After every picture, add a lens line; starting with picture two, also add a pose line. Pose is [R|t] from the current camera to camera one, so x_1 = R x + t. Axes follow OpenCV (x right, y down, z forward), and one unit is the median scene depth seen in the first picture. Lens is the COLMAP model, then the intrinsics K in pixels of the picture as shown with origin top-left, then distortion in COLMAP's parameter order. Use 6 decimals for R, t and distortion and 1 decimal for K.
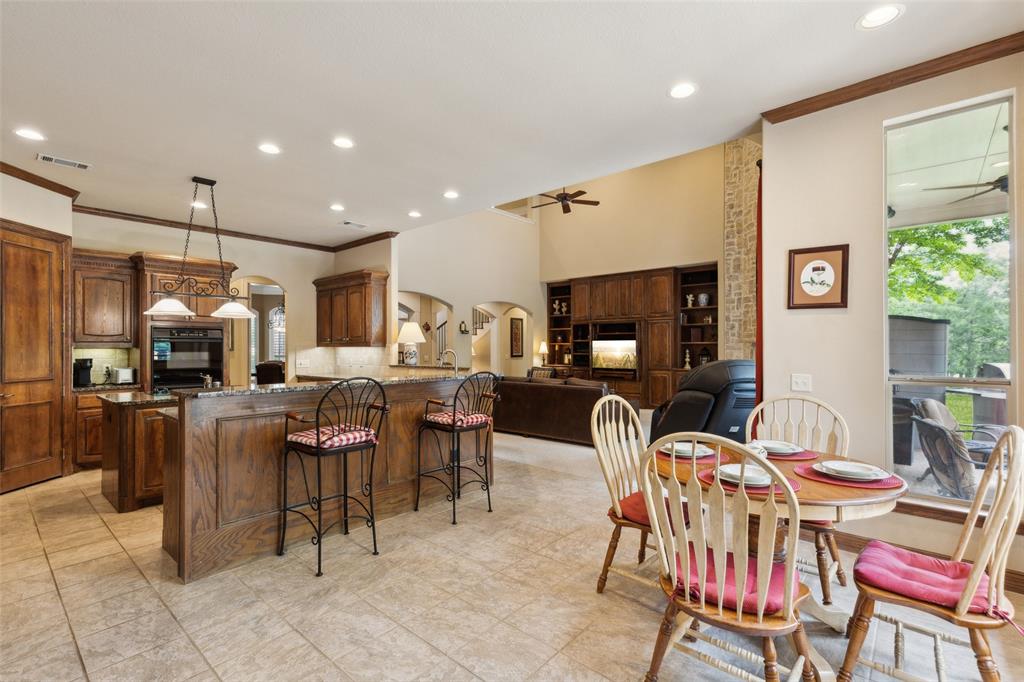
lens RADIAL K [[460.7, 0, 512.0], [0, 460.7, 341.6], [0, 0, 1]] dist [0.011619, -0.001901]
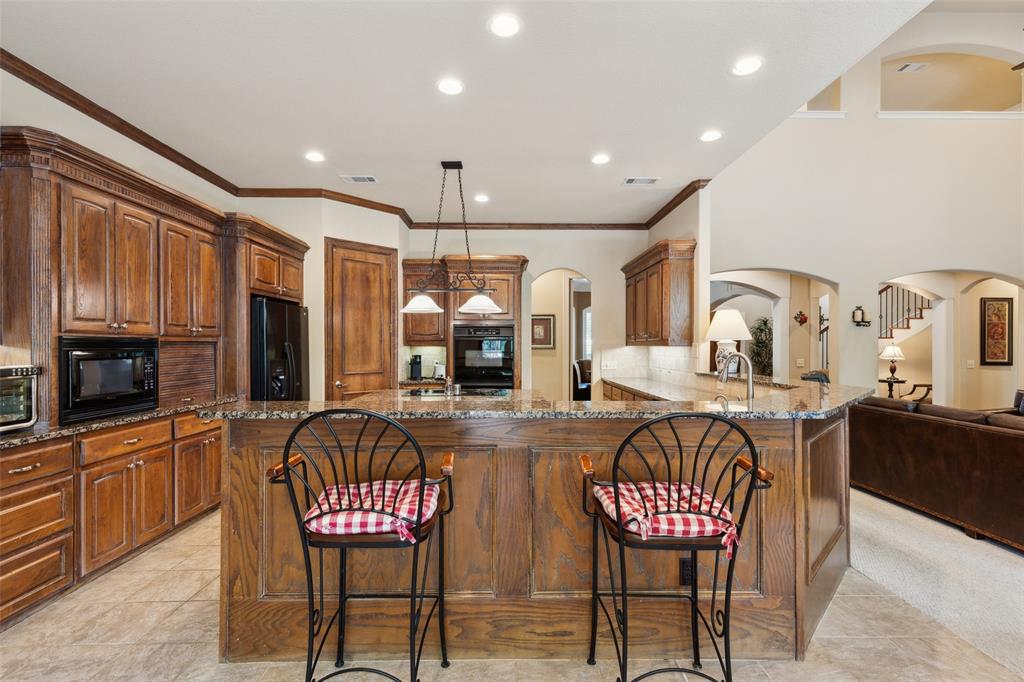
lens RADIAL K [[460.7, 0, 515.3], [0, 460.7, 346.1], [0, 0, 1]] dist [0.011619, -0.001901]
pose [[0.675691, 0.005817, -0.737162, 0.081259], [0.003908, 0.999927, 0.011472, 0.002003], [0.737175, -0.010632, 0.675618, 0.404960]]
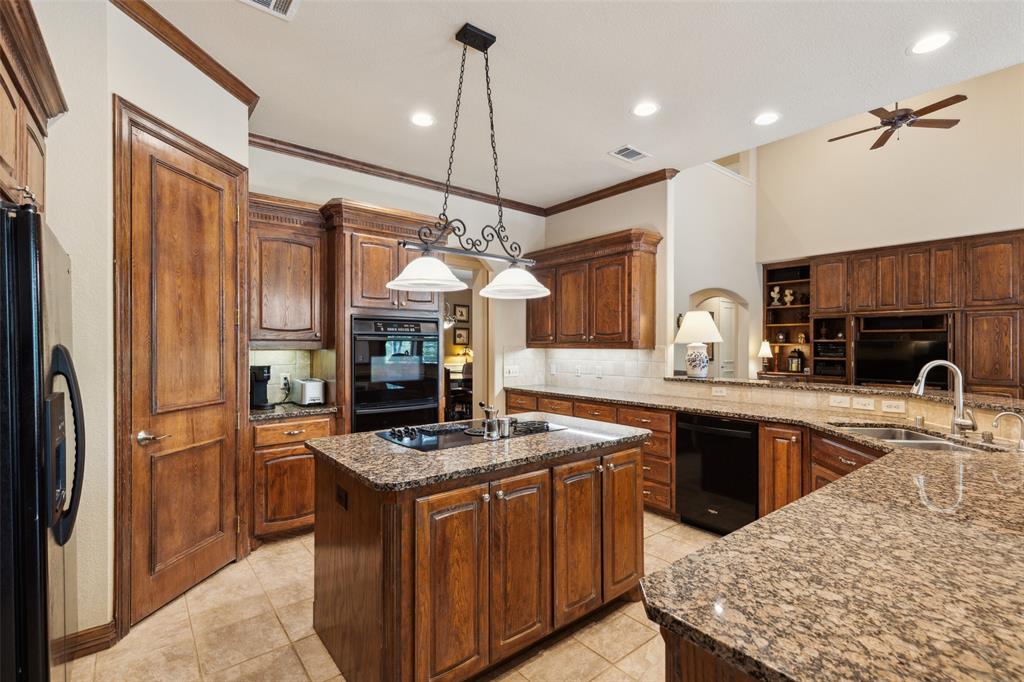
lens RADIAL K [[460.7, 0, 515.4], [0, 460.7, 343.7], [0, 0, 1]] dist [0.011619, -0.001901]
pose [[0.986644, 0.006451, -0.162765, -0.456061], [-0.005156, 0.999952, 0.008377, -0.001247], [0.162812, -0.007425, 0.986629, 0.414588]]
